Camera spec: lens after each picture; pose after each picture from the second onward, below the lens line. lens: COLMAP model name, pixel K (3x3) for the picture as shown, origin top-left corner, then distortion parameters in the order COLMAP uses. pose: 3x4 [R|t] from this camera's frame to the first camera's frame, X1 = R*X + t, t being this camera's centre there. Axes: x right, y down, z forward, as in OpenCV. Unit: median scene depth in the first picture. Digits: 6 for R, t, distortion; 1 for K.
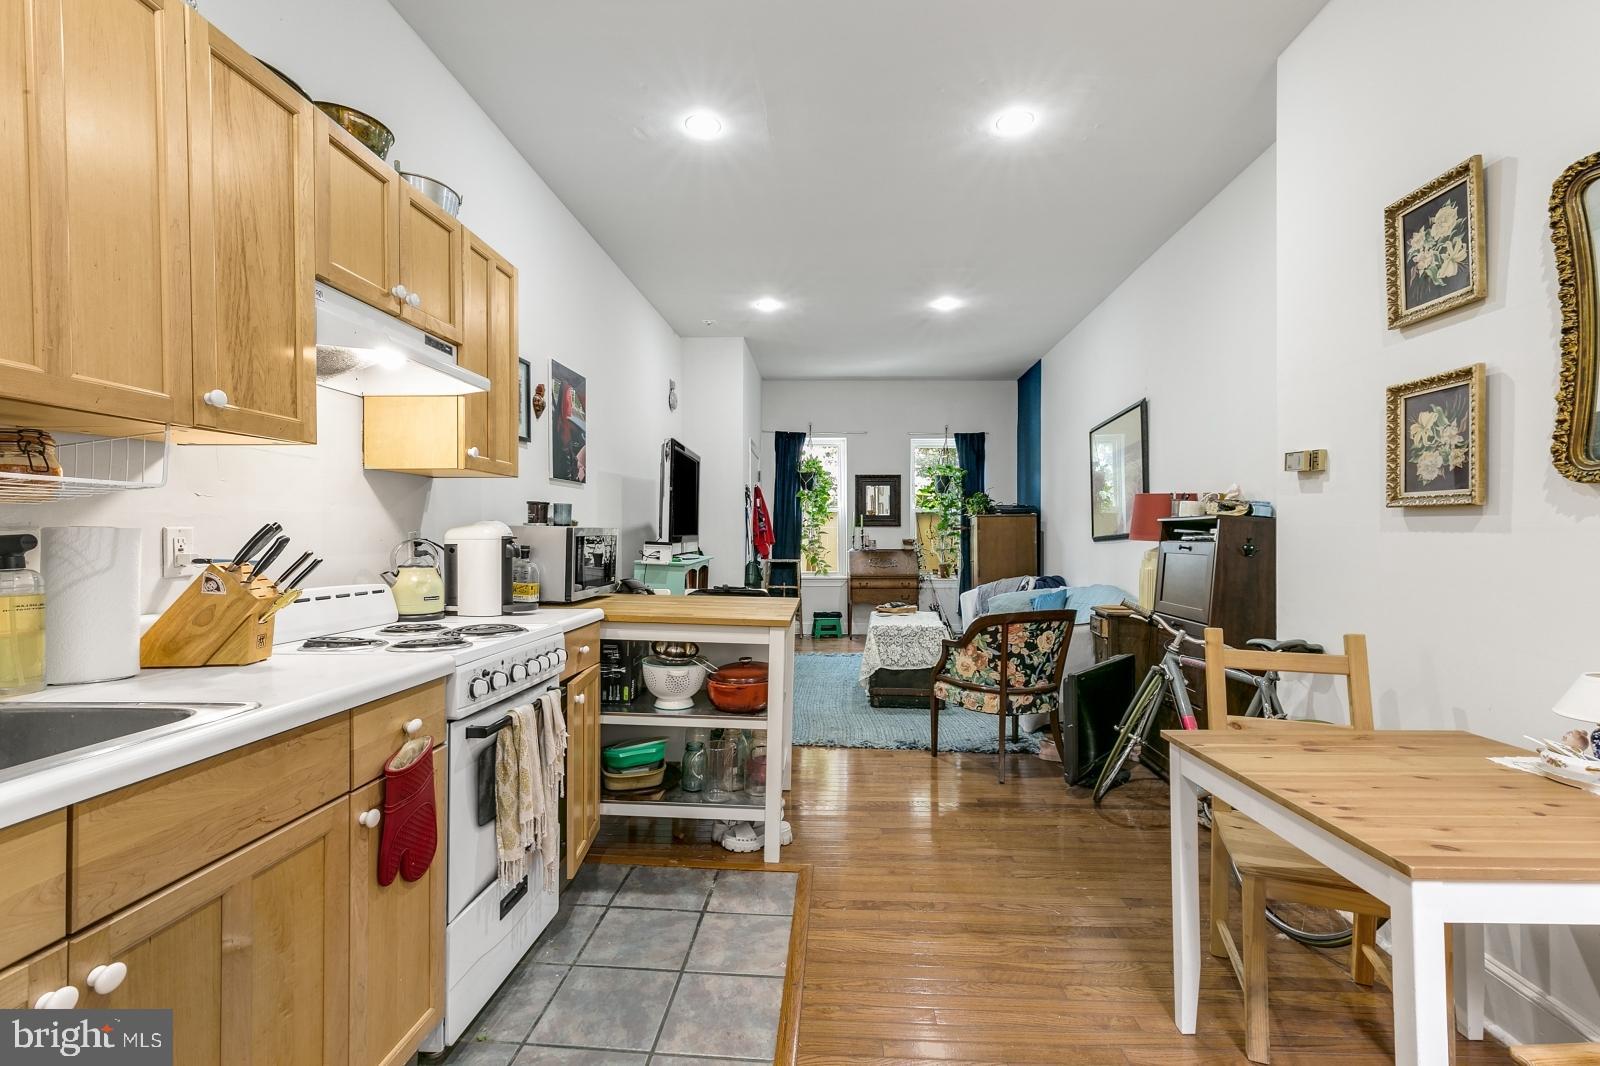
lens RADIAL K [[755.6, 0, 792.1], [0, 755.6, 529.3], [0, 0, 1]] dist [0.010108, -0.000738]
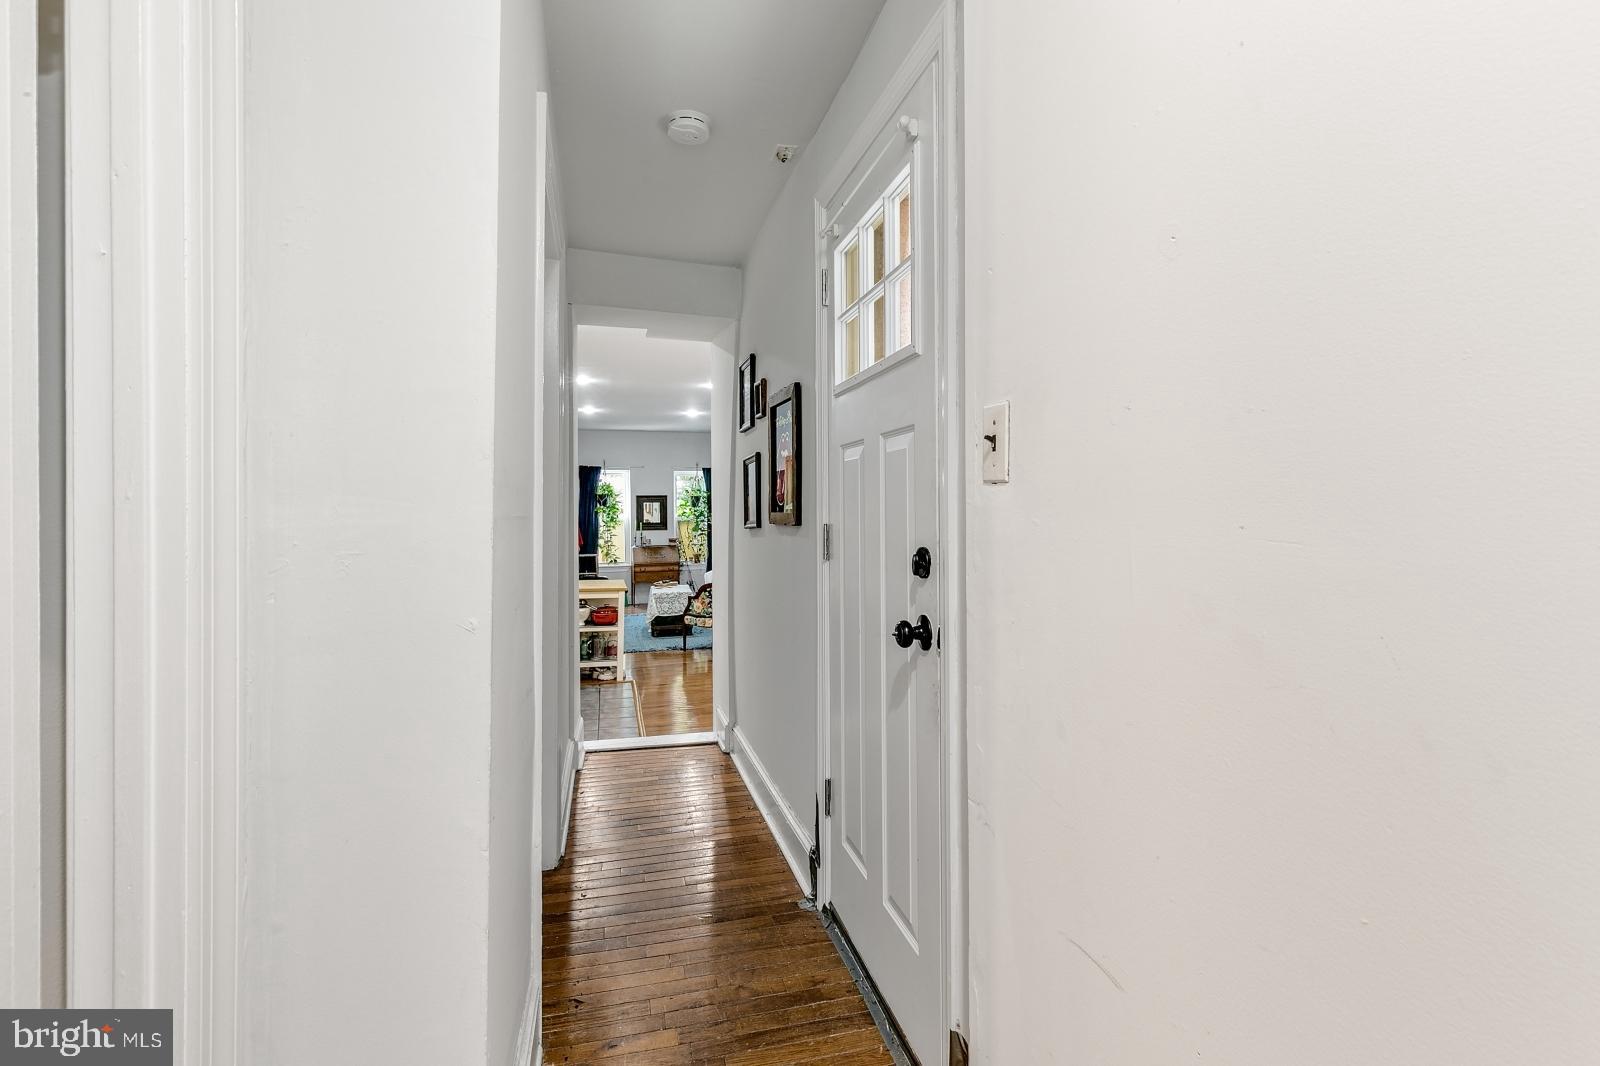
lens RADIAL K [[755.6, 0, 805.8], [0, 755.6, 518.6], [0, 0, 1]] dist [0.010108, -0.000738]
pose [[0.947461, -0.012325, 0.319633, -0.075374], [0.008047, 0.999860, 0.014700, -0.046381], [-0.319769, -0.011355, 0.947427, -0.511125]]
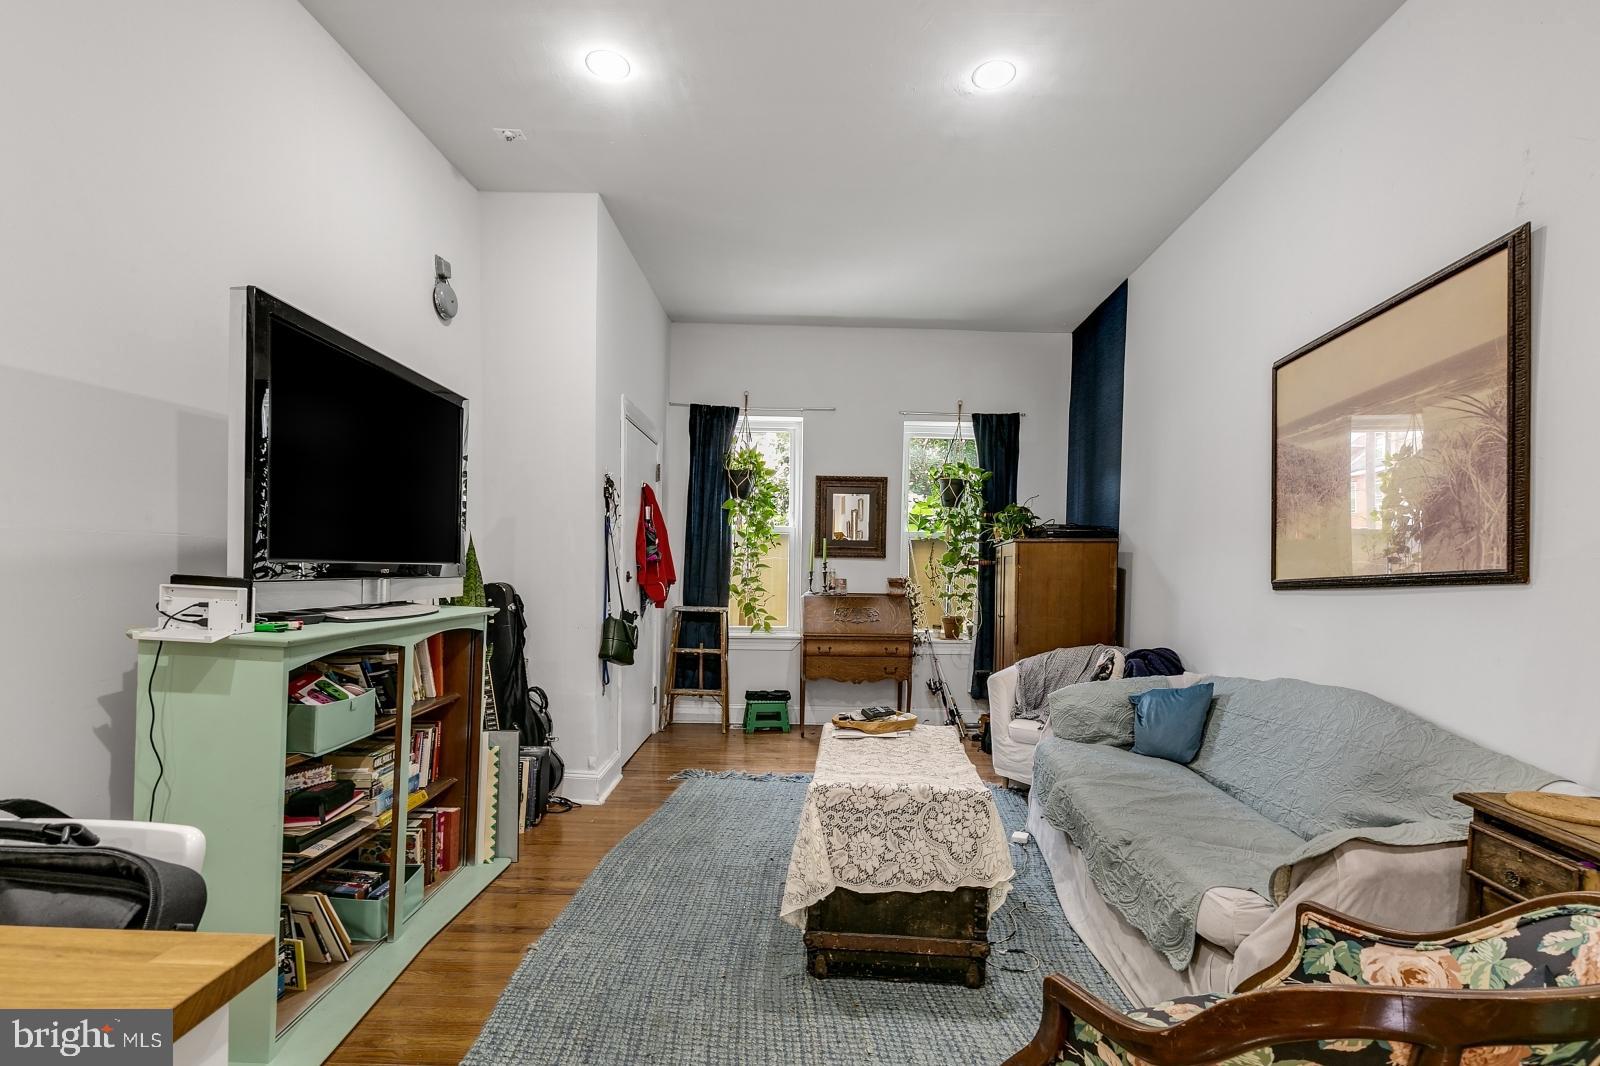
lens RADIAL K [[755.6, 0, 783.4], [0, 755.6, 578.5], [0, 0, 1]] dist [0.010108, -0.000738]
pose [[0.999816, 0.016152, 0.010338, 0.051402], [-0.016327, 0.999722, 0.017034, 0.004001], [-0.010060, -0.017199, 0.999801, 0.364023]]
